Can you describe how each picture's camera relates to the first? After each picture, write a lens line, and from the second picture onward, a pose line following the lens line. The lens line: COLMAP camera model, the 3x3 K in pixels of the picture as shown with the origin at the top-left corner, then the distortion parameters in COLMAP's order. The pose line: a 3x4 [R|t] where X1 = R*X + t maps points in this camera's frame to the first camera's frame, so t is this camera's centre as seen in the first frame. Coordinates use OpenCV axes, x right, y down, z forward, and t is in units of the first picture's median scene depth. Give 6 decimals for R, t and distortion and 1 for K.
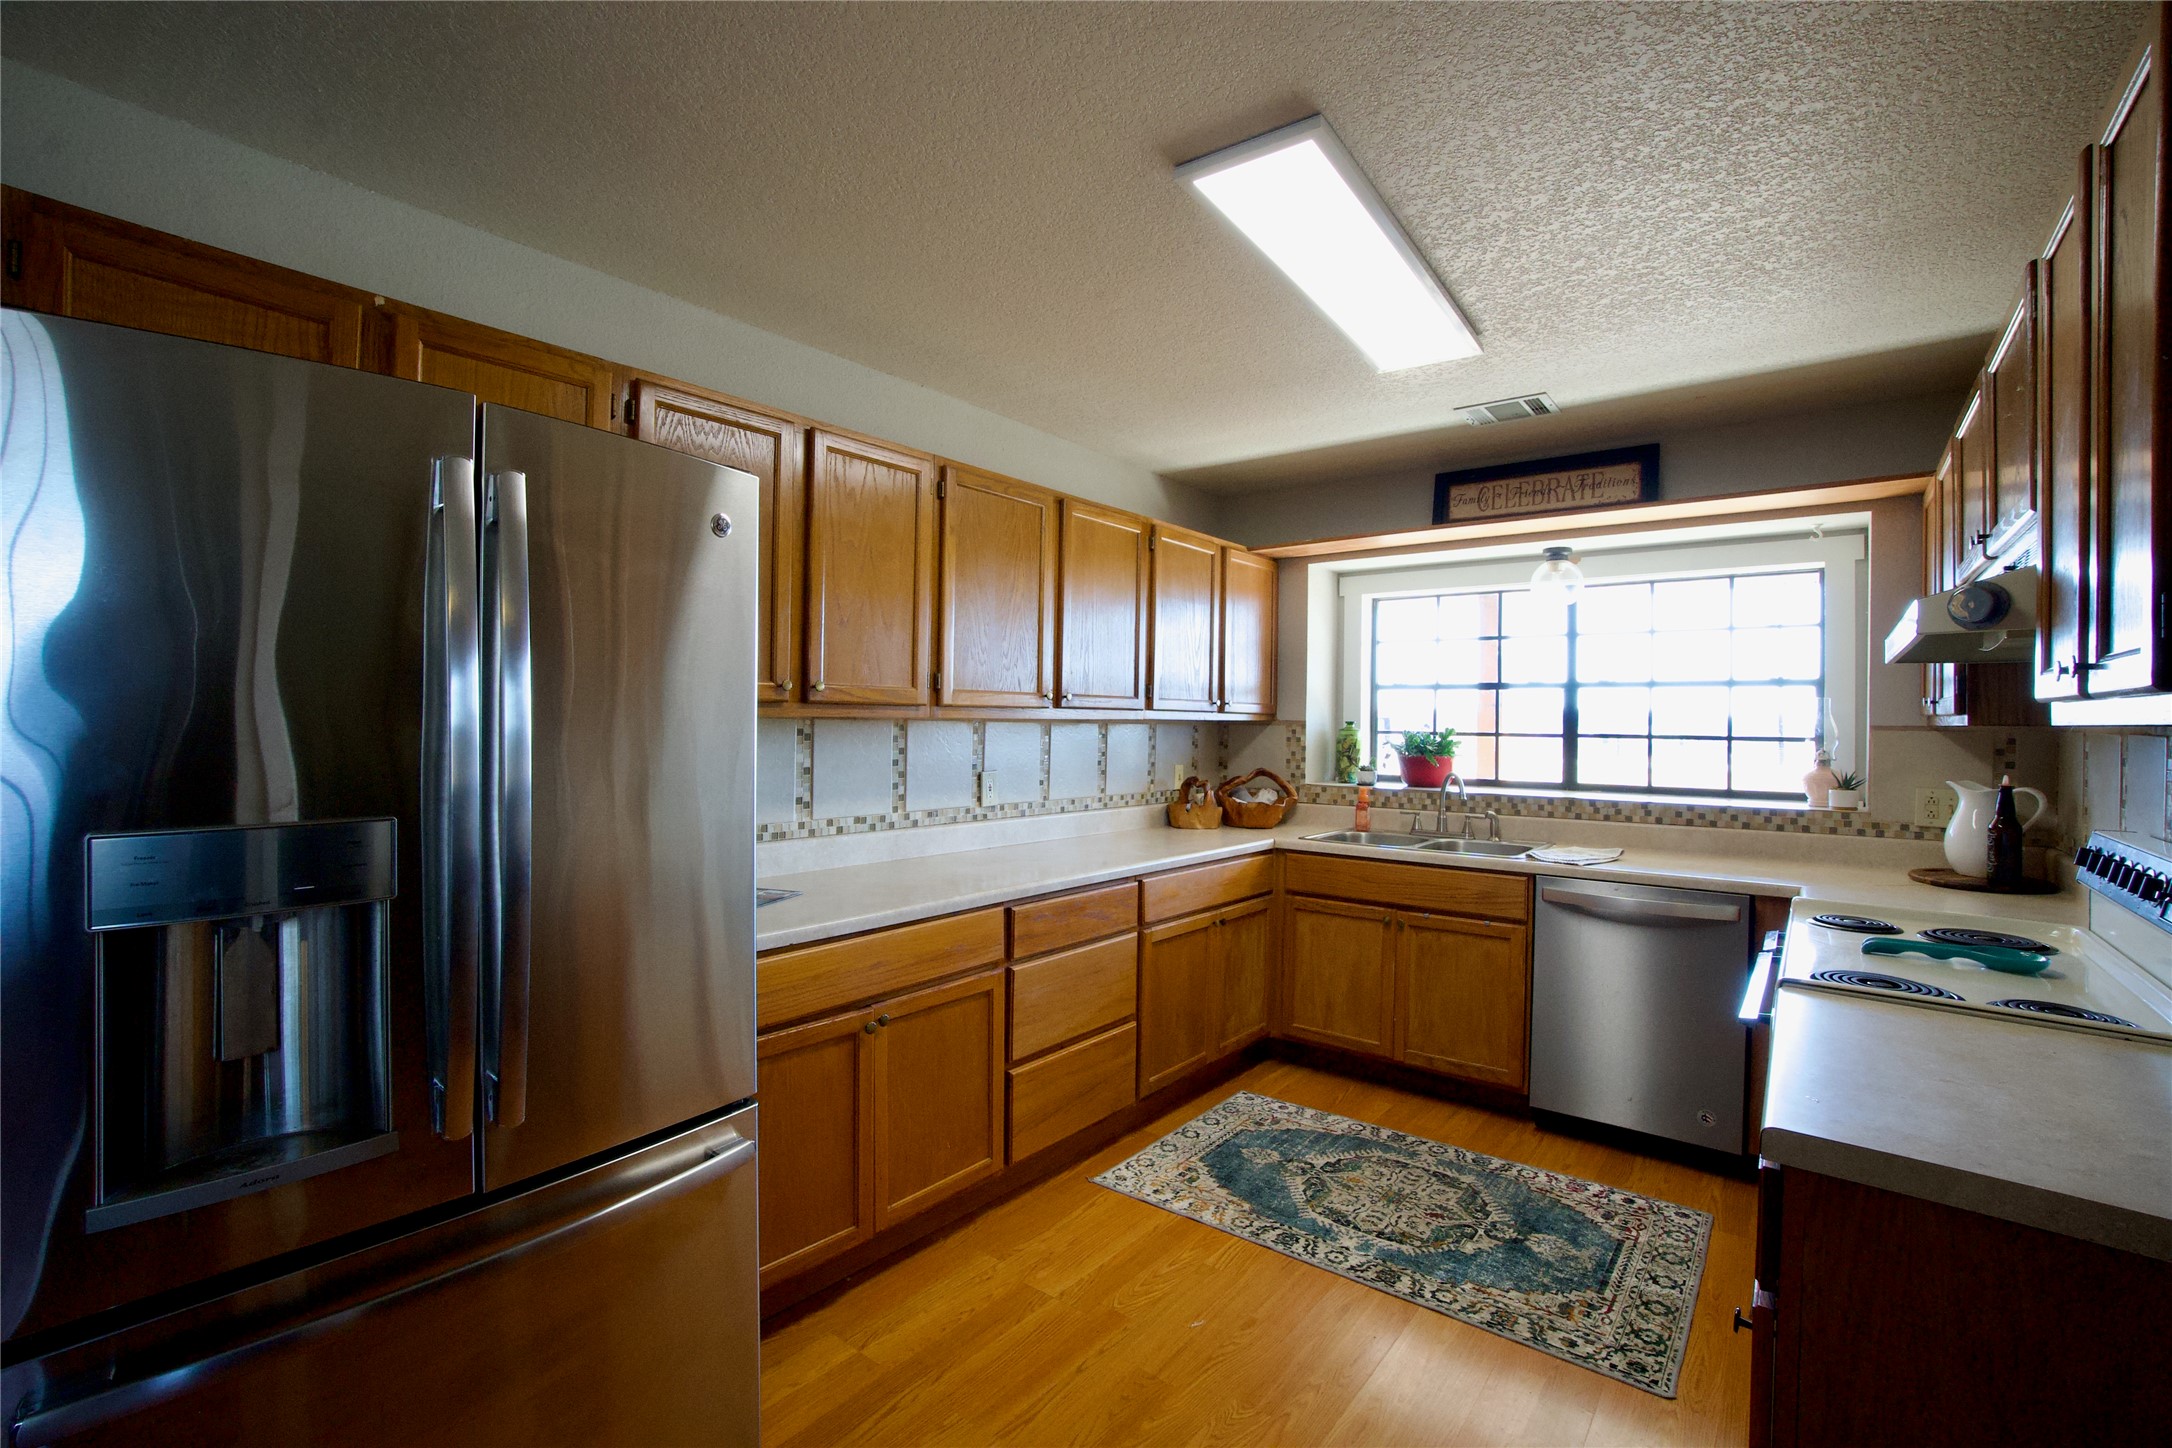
lens RADIAL K [[945.4, 0, 1078.7], [0, 945.4, 719.1], [0, 0, 1]] dist [-0.062288, 0.020237]
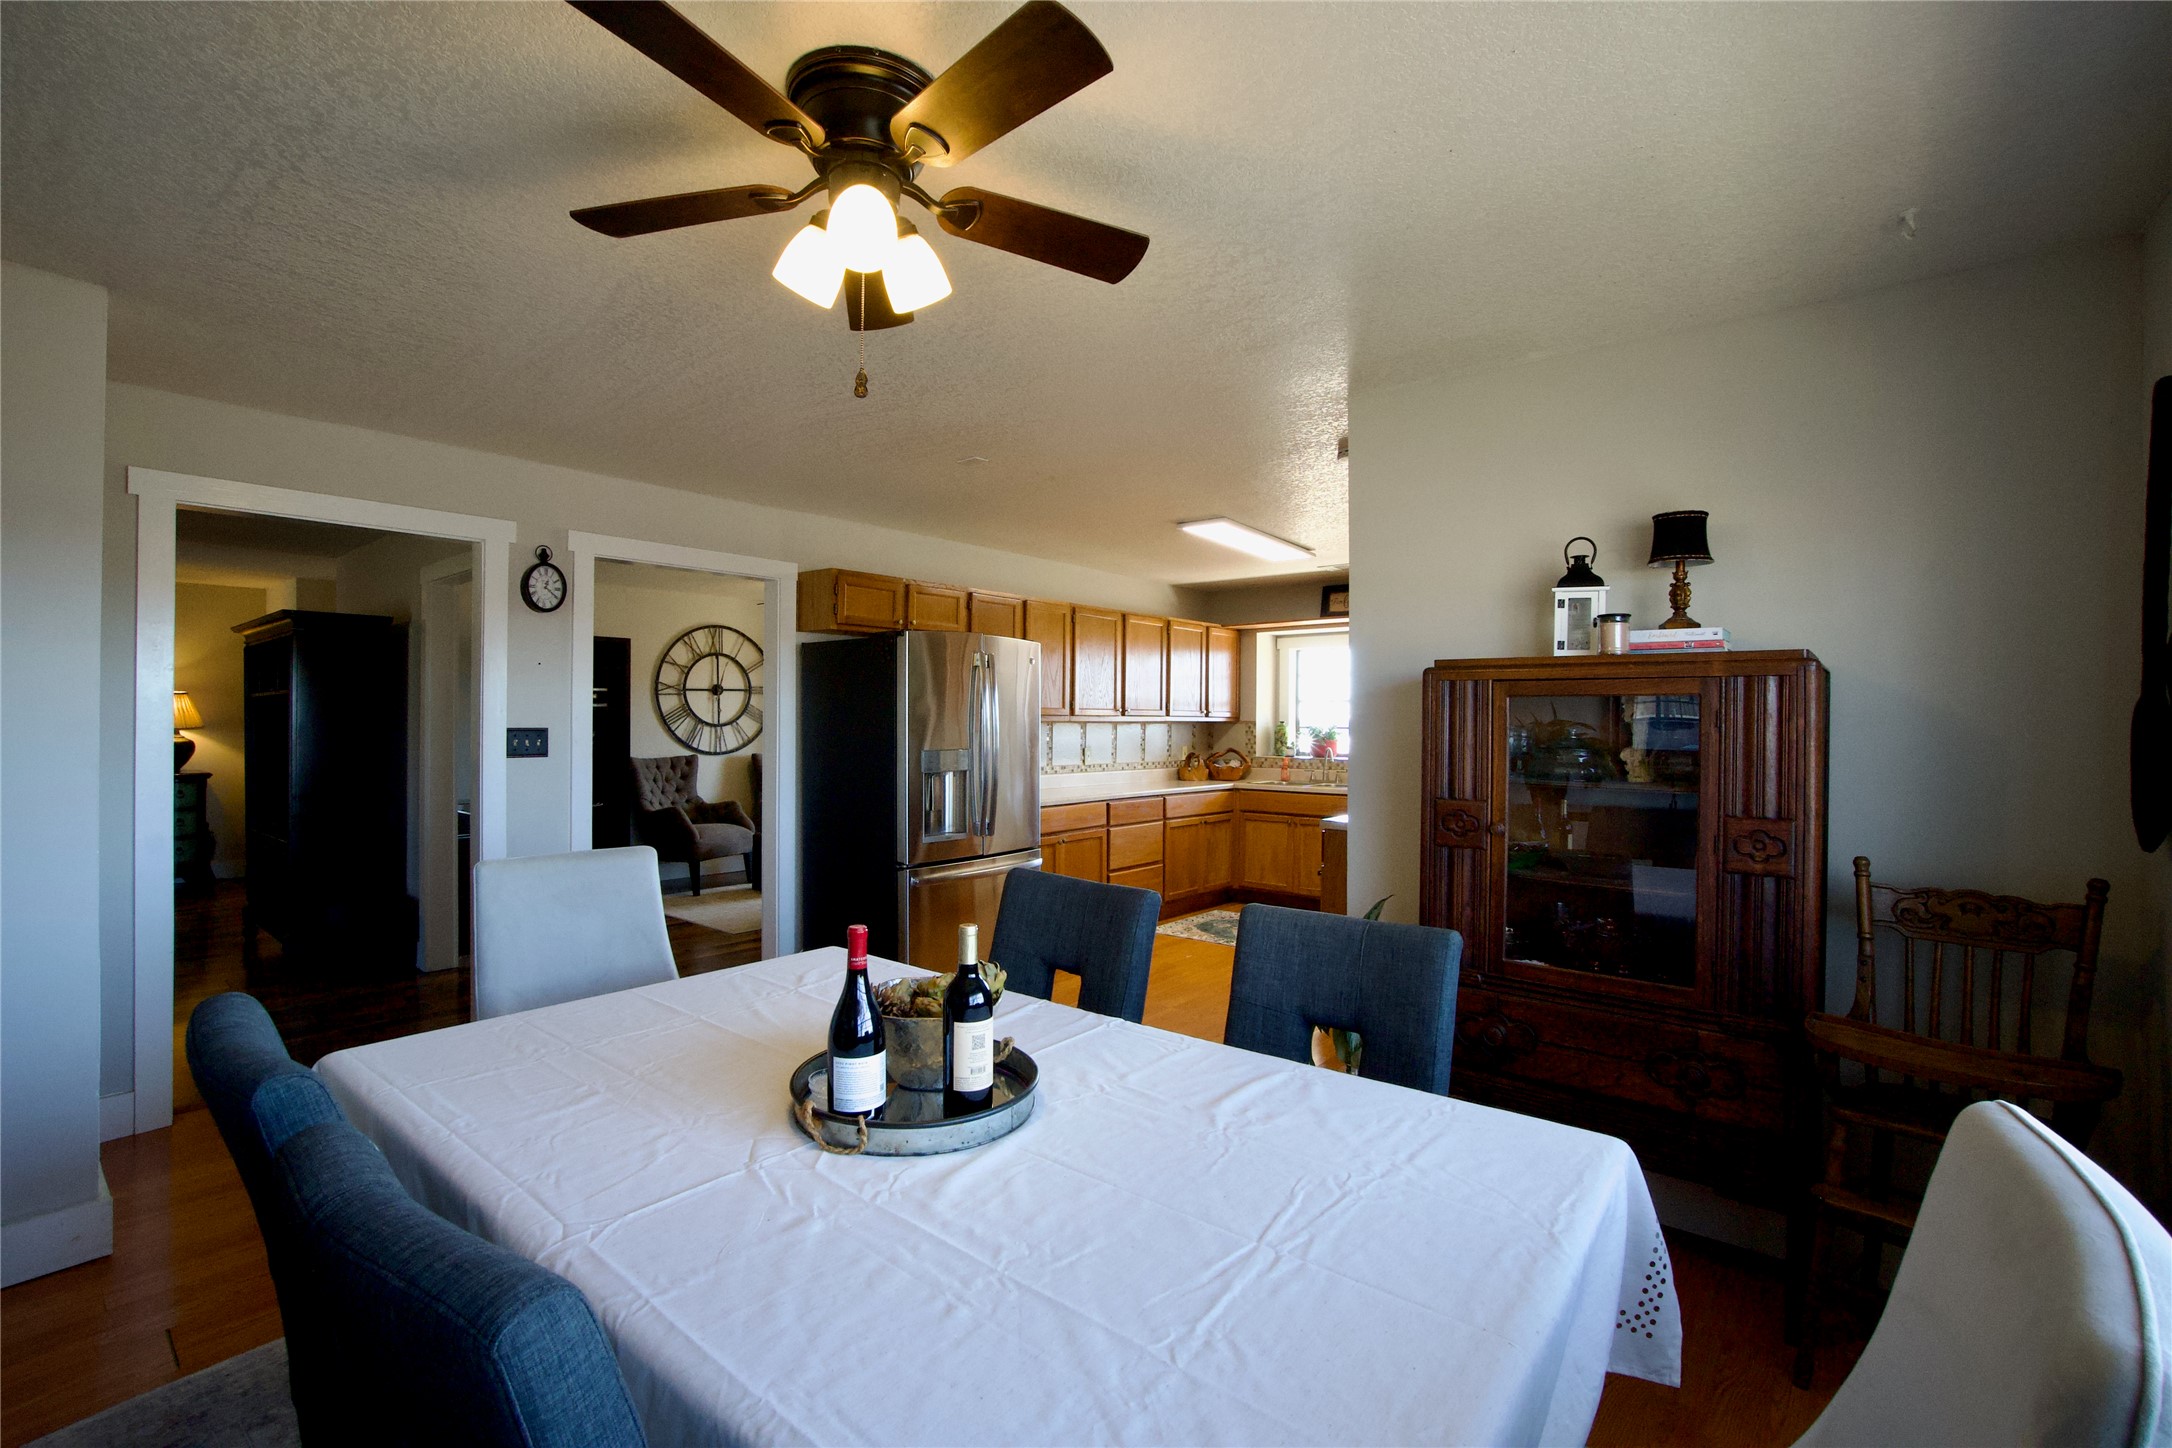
lens RADIAL K [[945.4, 0, 1078.7], [0, 945.4, 719.1], [0, 0, 1]] dist [-0.062288, 0.020237]
pose [[0.999796, -0.007437, -0.018795, -0.067260], [0.007383, 0.999968, -0.002928, 0.000860], [0.018816, 0.002789, 0.999819, -0.884043]]
